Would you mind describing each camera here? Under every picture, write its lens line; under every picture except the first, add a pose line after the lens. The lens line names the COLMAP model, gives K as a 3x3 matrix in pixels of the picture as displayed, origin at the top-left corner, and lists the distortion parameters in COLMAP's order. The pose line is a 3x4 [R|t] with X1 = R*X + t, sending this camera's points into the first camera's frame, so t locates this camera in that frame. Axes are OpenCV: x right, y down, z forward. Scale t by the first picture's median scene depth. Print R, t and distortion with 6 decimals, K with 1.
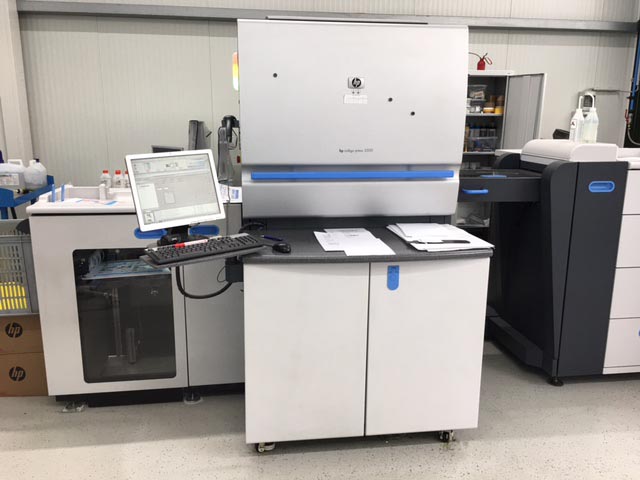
lens RADIAL K [[538.9, 0, 320.0], [0, 538.9, 240.0], [0, 0, 1]] dist [0.079233, -0.087096]
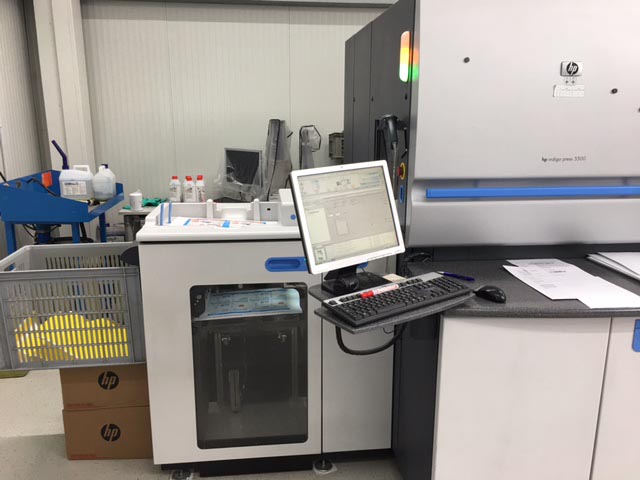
lens RADIAL K [[538.9, 0, 320.0], [0, 538.9, 240.0], [0, 0, 1]] dist [0.079233, -0.087096]
pose [[0.999570, 0.002260, -0.029244, -0.235044], [-0.002067, 0.999976, 0.006624, -0.053125], [0.029258, -0.006561, 0.999550, 0.212301]]
